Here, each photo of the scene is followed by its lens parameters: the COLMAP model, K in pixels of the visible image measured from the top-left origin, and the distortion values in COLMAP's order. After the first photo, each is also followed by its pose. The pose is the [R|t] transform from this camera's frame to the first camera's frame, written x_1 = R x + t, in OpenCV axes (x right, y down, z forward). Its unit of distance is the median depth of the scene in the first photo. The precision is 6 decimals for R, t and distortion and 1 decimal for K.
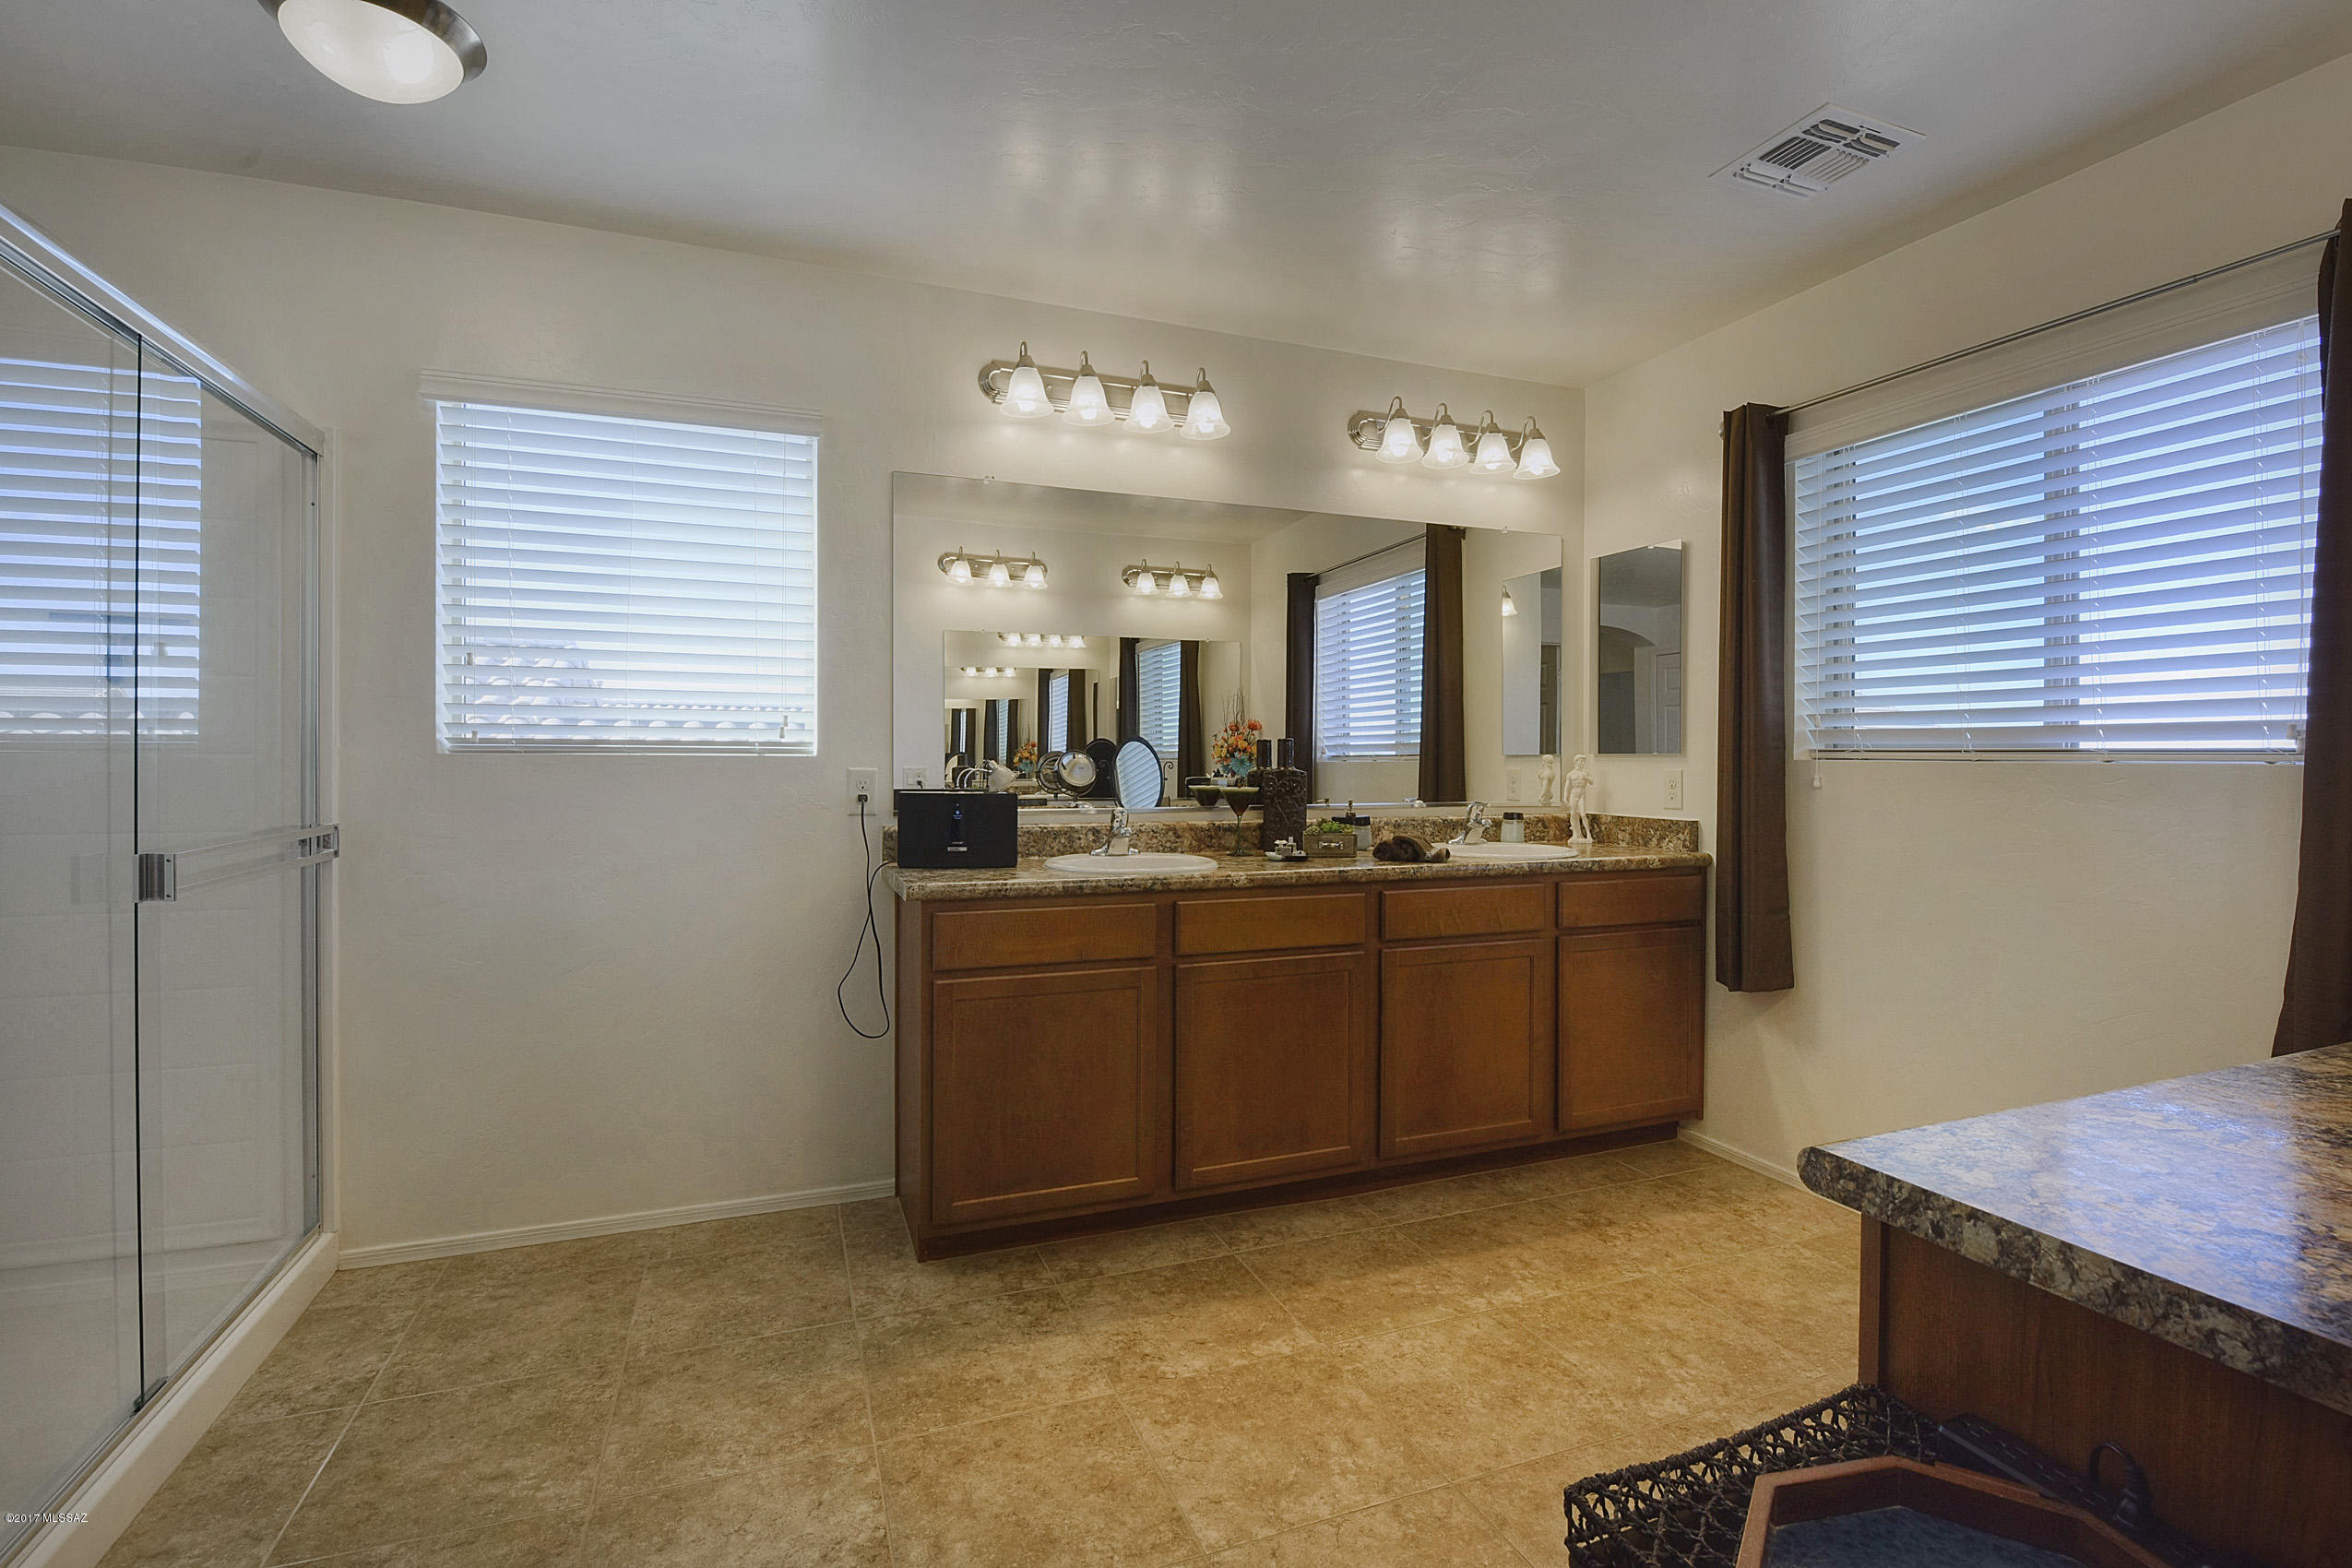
lens RADIAL K [[1055.7, 0, 1170.1], [0, 1055.7, 761.6], [0, 0, 1]] dist [-0.007569, -0.004530]
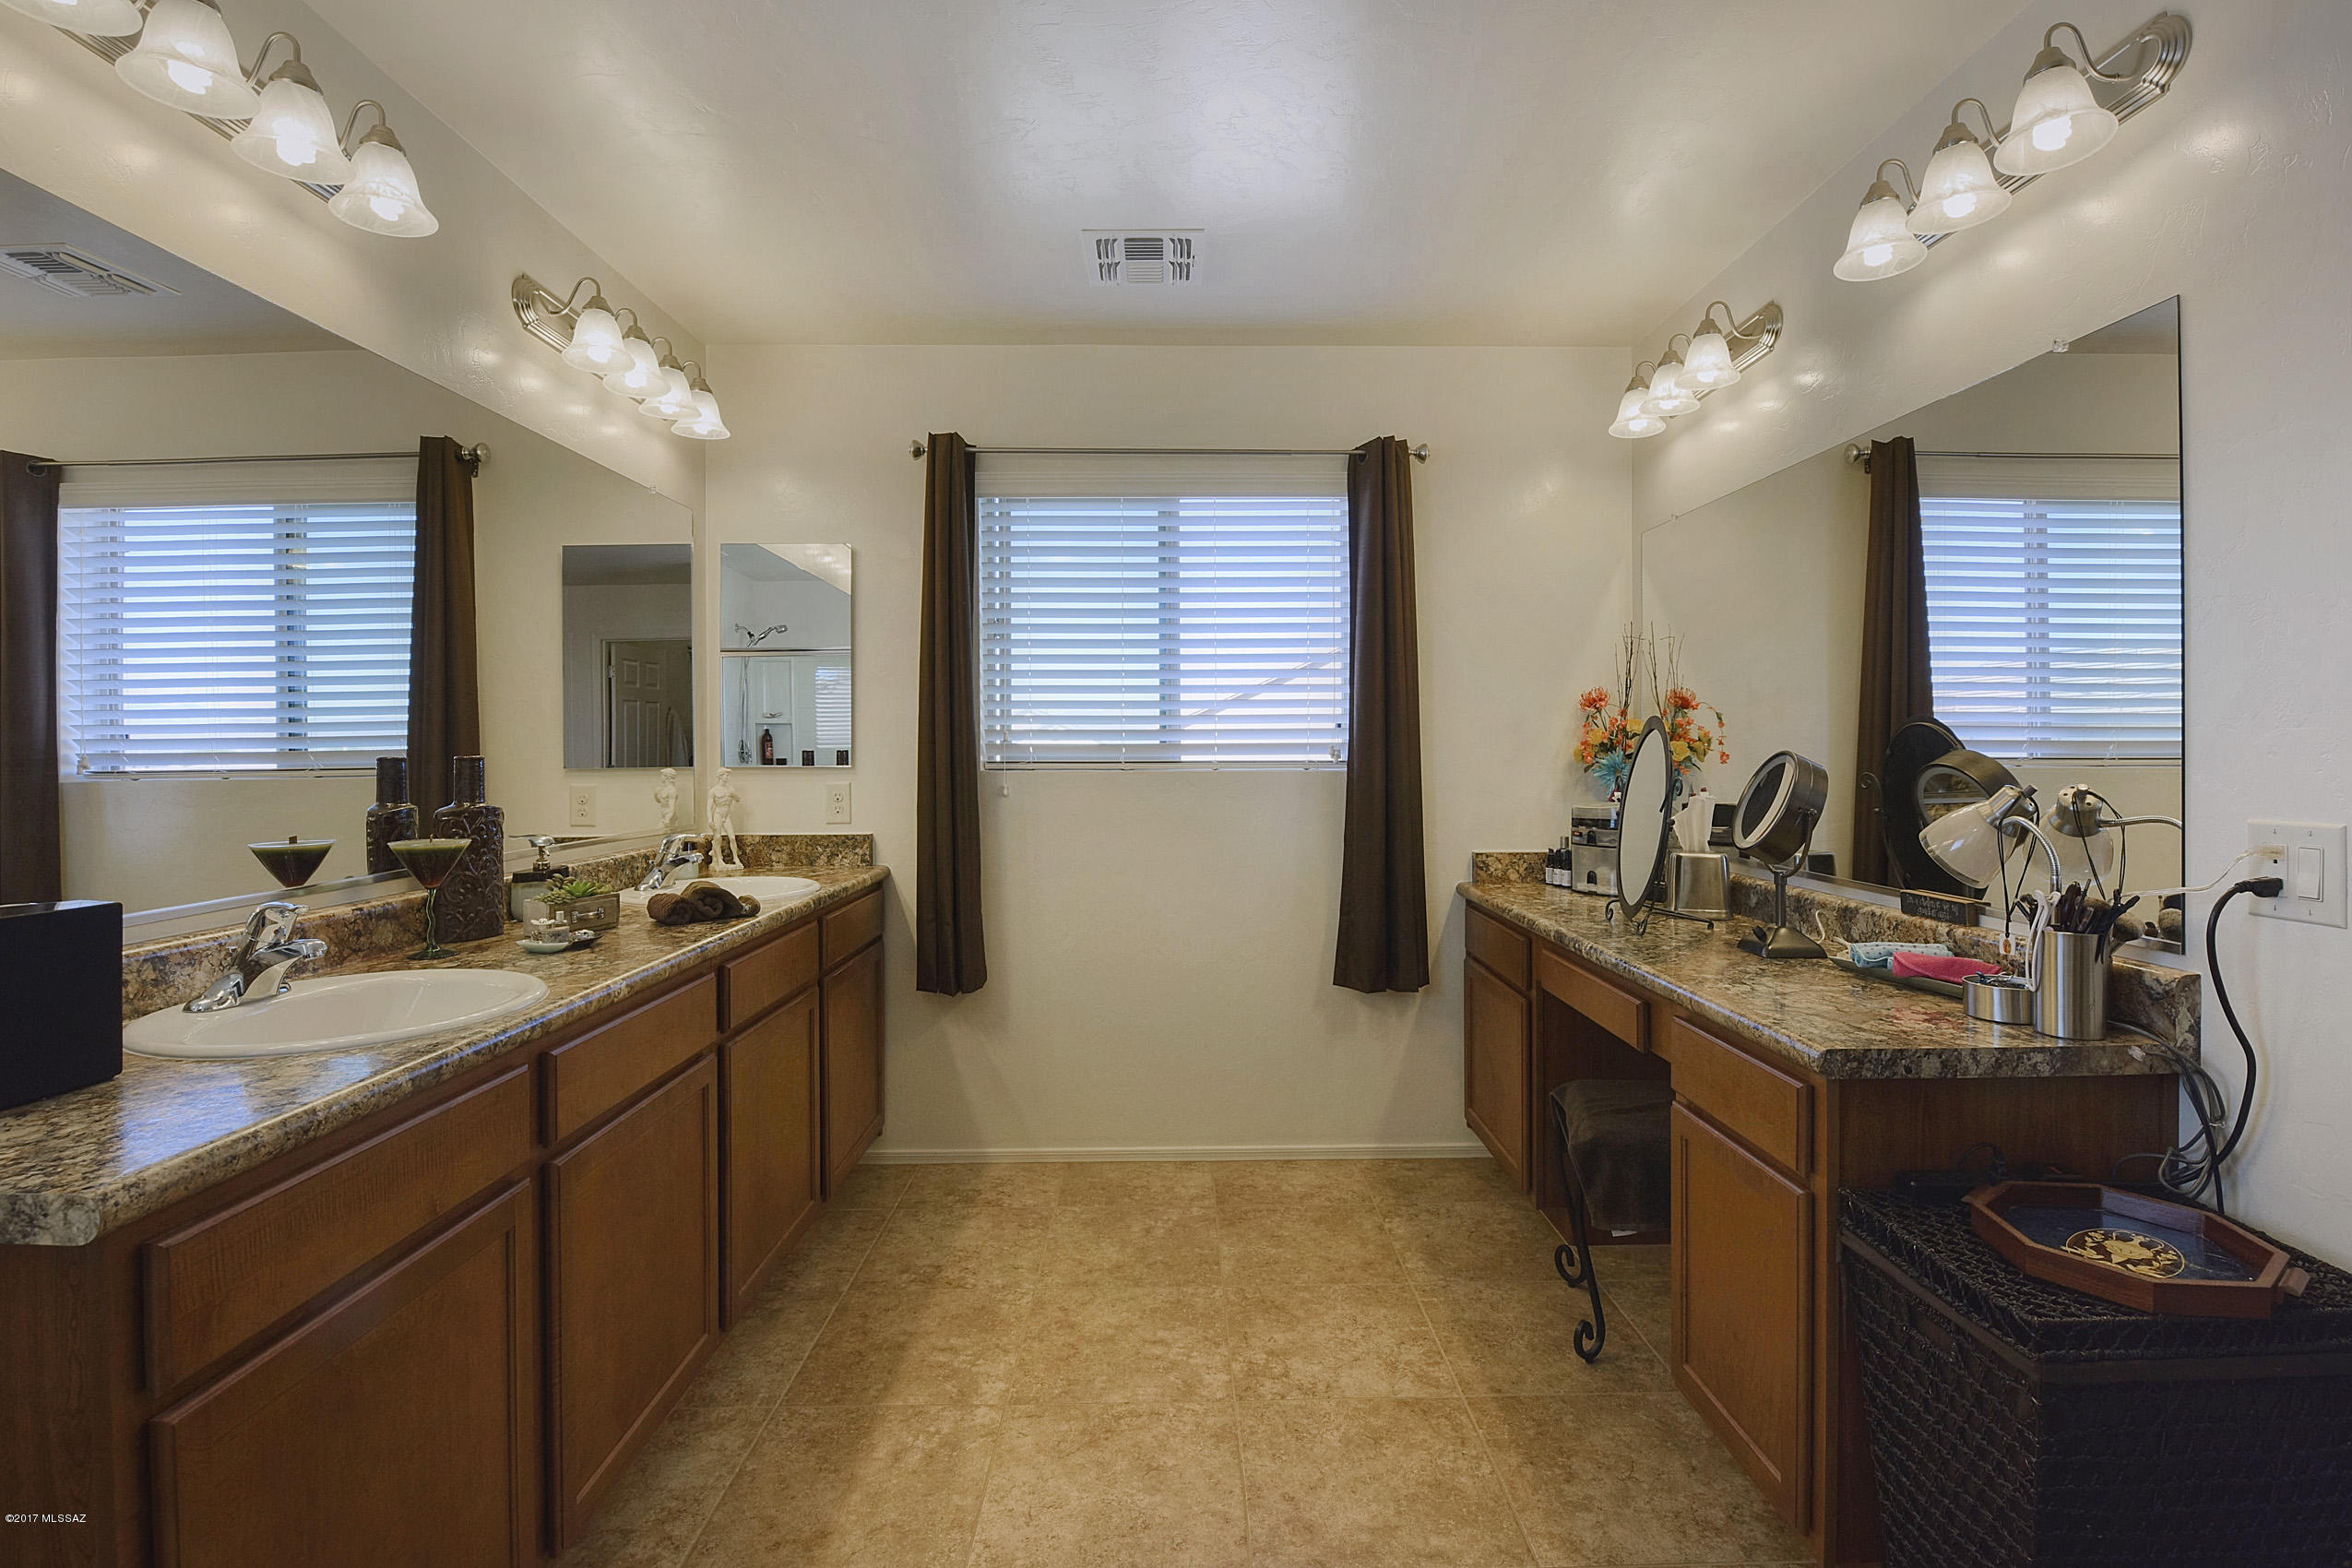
lens RADIAL K [[1055.7, 0, 1176.9], [0, 1055.7, 745.0], [0, 0, 1]] dist [-0.007569, -0.004530]
pose [[0.350761, -0.003428, 0.936459, -0.379520], [0.011729, 0.999931, -0.000732, -0.026982], [-0.936391, 0.011240, 0.350777, 0.450457]]
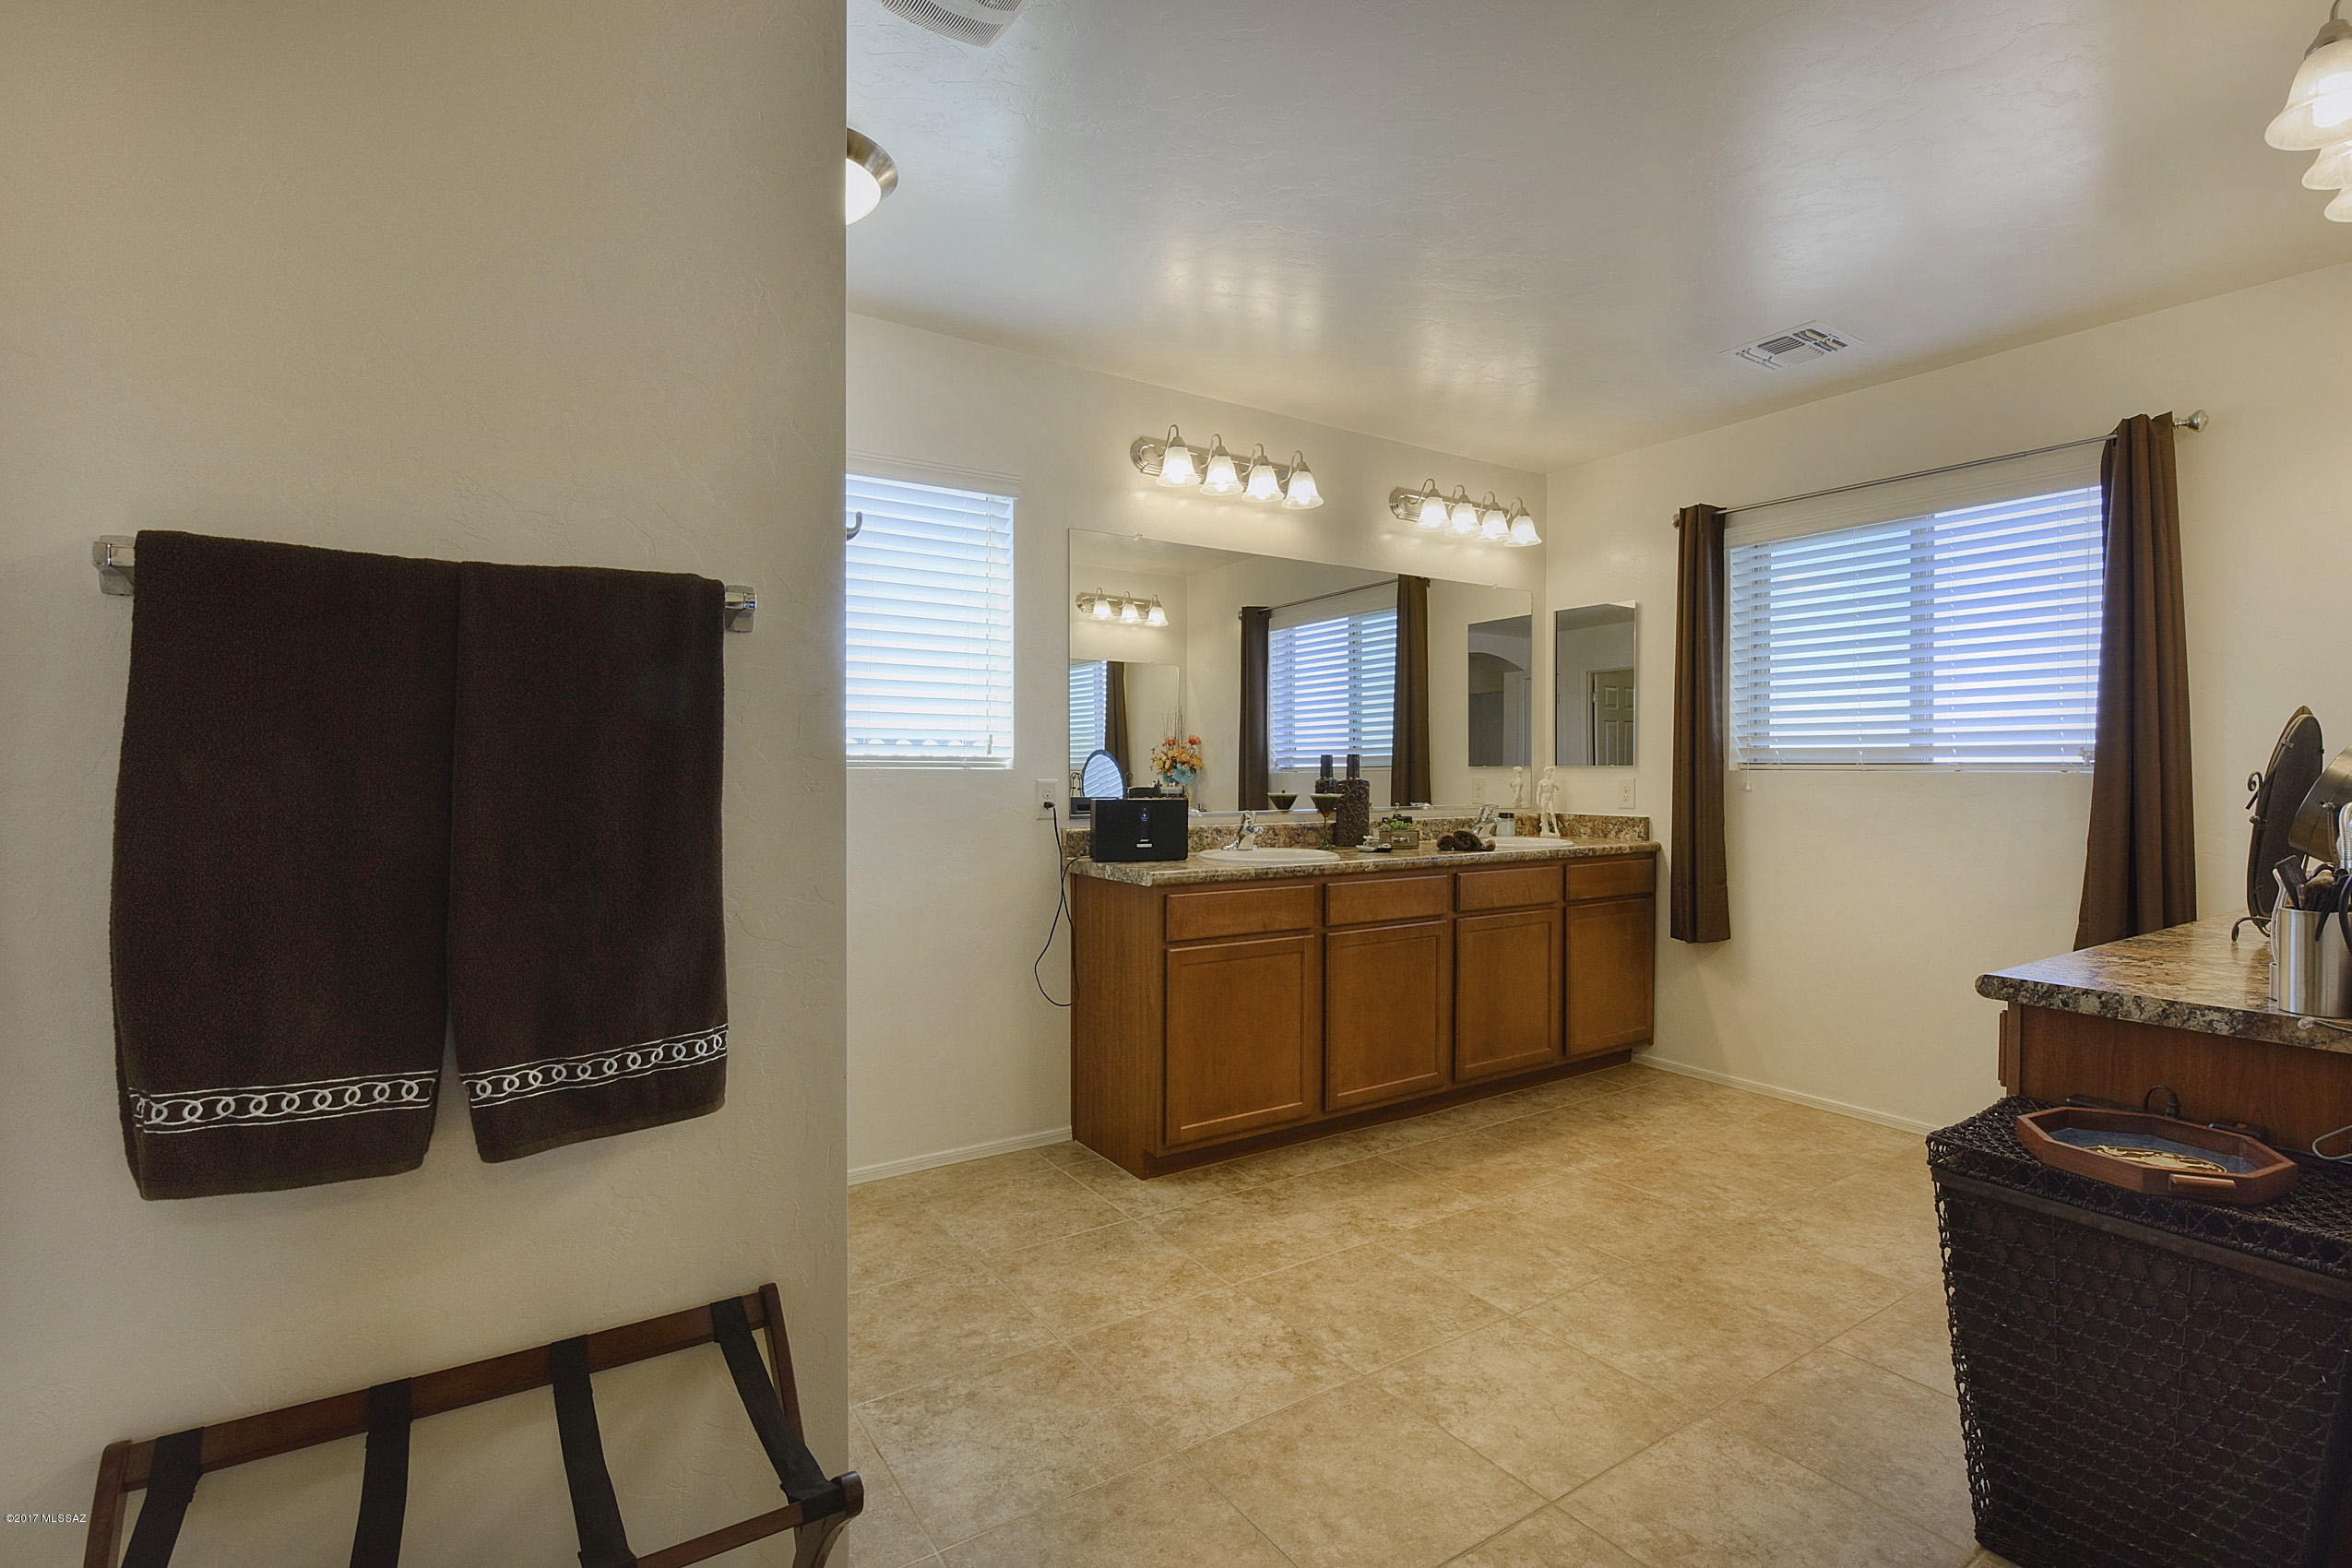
lens RADIAL K [[1055.7, 0, 1161.8], [0, 1055.7, 780.2], [0, 0, 1]] dist [-0.007569, -0.004530]
pose [[0.980108, -0.004528, 0.198415, -0.409907], [0.003236, 0.999971, 0.006836, -0.000612], [-0.198441, -0.006058, 0.980094, -0.187937]]
